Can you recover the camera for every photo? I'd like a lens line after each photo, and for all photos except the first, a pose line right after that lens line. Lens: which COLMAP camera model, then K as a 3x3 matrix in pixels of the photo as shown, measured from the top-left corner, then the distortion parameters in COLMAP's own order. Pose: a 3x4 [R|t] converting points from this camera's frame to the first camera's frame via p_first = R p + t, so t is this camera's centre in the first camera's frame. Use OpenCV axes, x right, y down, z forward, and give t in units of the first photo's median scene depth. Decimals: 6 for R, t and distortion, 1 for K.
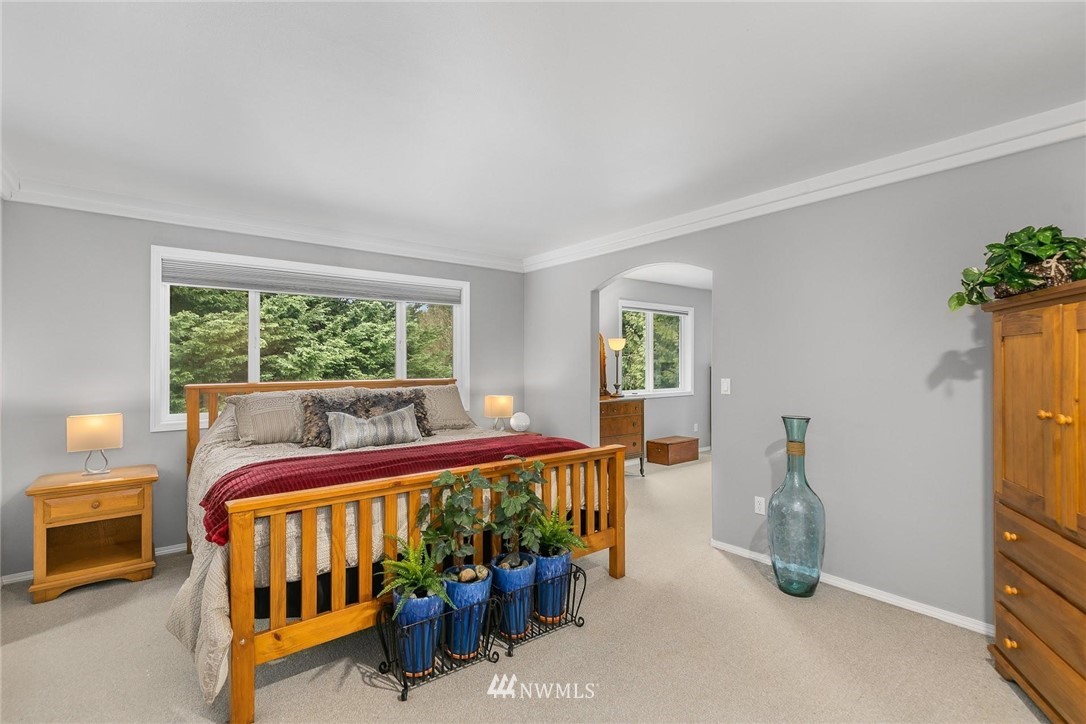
lens RADIAL K [[504.1, 0, 543.0], [0, 504.1, 362.0], [0, 0, 1]] dist [0.003819, 0.000487]
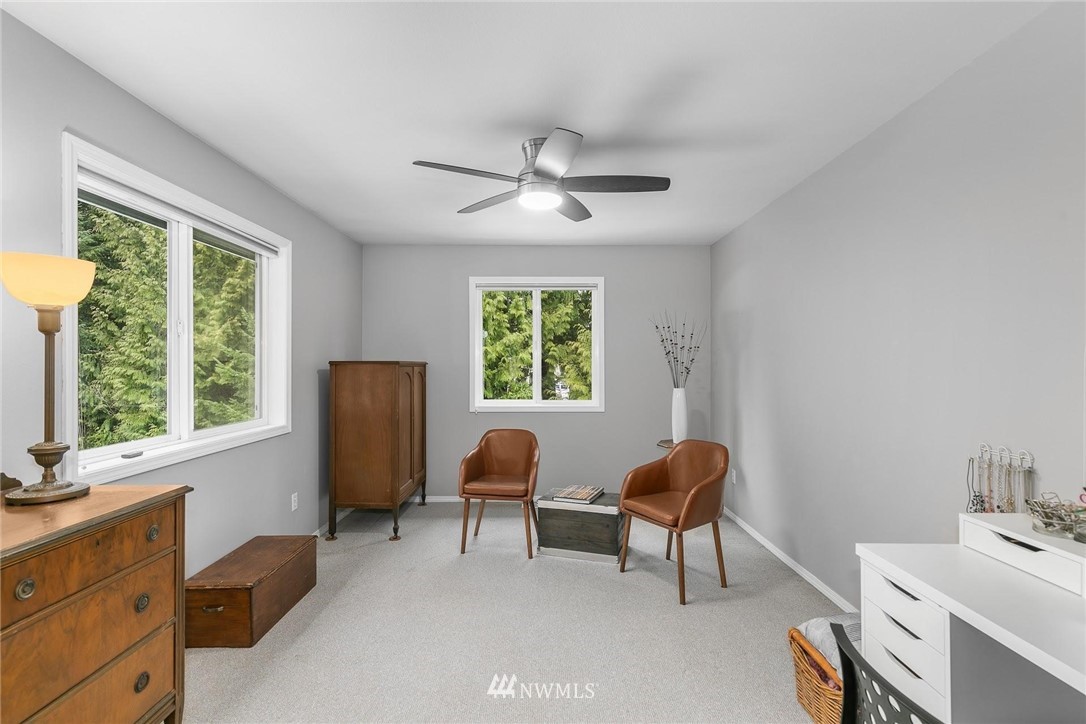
lens RADIAL K [[504.1, 0, 543.0], [0, 504.1, 362.0], [0, 0, 1]] dist [0.003819, 0.000487]
pose [[0.627931, 0.001391, 0.778268, 0.023973], [0.000707, 0.999997, -0.002359, 0.000990], [-0.778269, 0.002031, 0.627928, 0.148445]]
